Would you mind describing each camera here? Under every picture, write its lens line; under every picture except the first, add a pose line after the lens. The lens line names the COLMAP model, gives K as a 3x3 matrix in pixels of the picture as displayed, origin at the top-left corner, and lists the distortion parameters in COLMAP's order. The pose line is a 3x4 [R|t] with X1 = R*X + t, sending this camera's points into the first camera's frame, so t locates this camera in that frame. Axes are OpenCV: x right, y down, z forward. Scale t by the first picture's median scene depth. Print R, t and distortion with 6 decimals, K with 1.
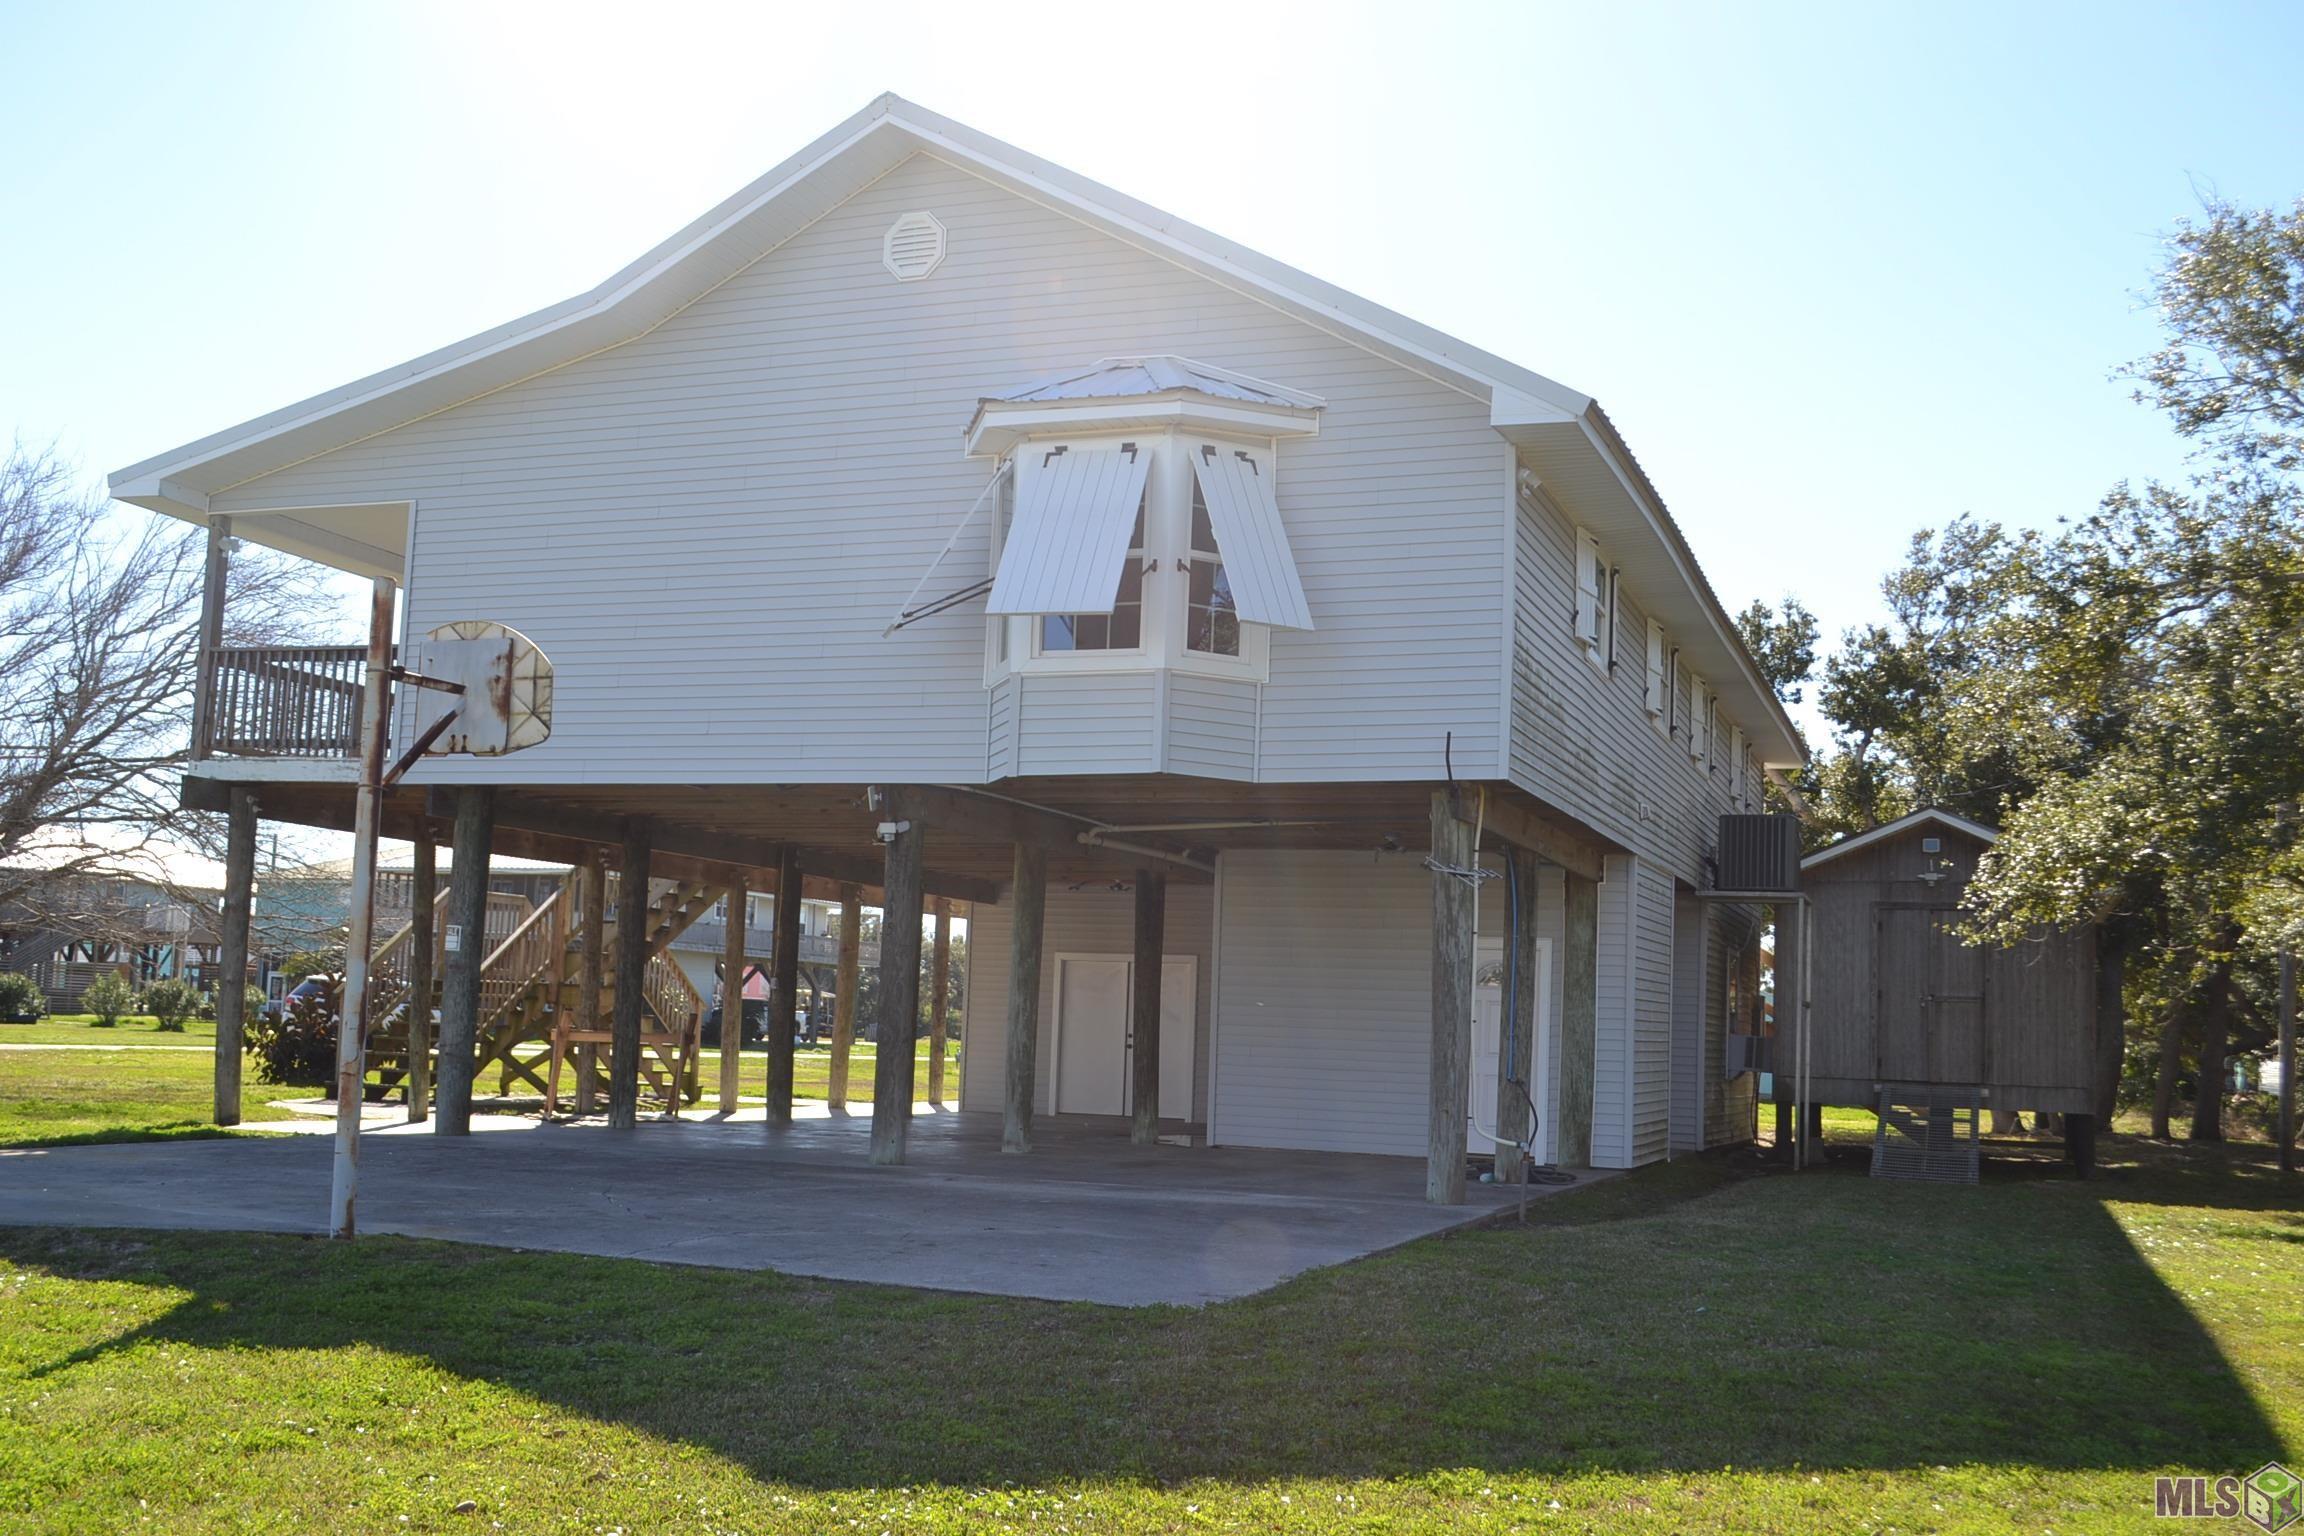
lens RADIAL K [[2319.1, 0, 1152.0], [0, 2319.1, 768.0], [0, 0, 1]] dist [-0.000817, -0.000319]
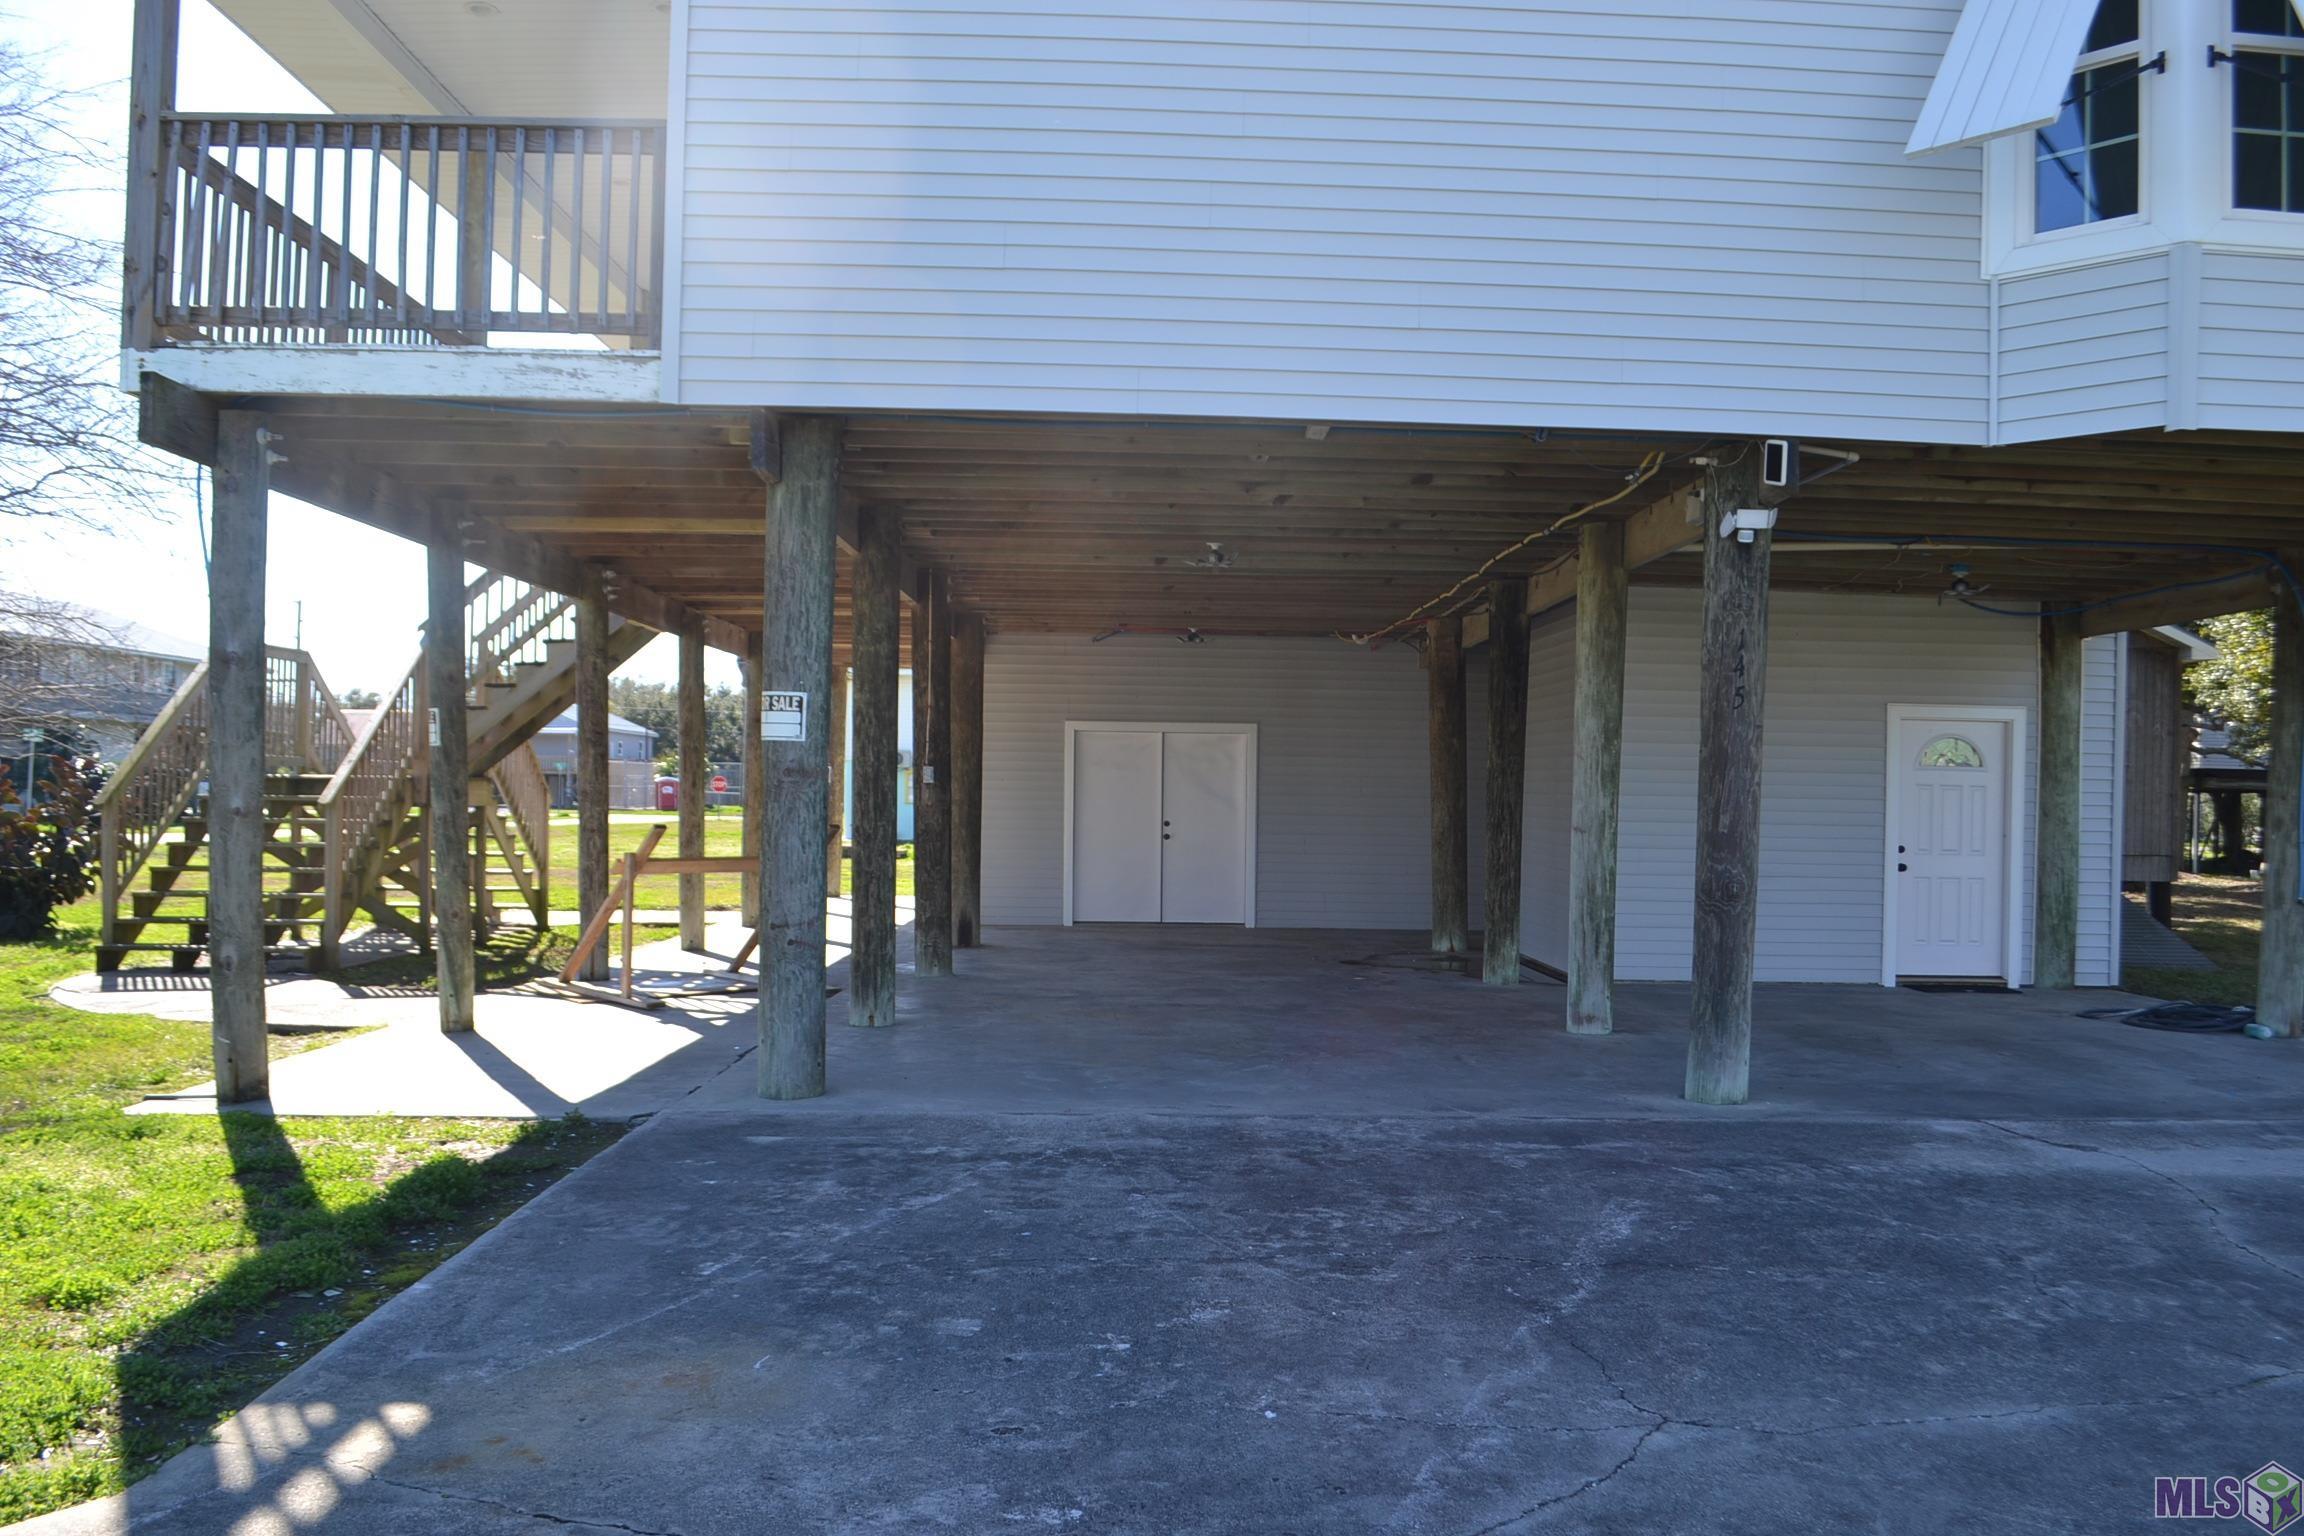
lens RADIAL K [[1868.6, 0, 1152.0], [0, 1868.6, 768.0], [0, 0, 1]] dist [0.095674, -0.000054]
pose [[0.931498, -0.022036, 0.363077, -0.359169], [-0.023587, 0.992403, 0.120744, 0.026444], [-0.362980, -0.121037, 0.923902, 0.587494]]
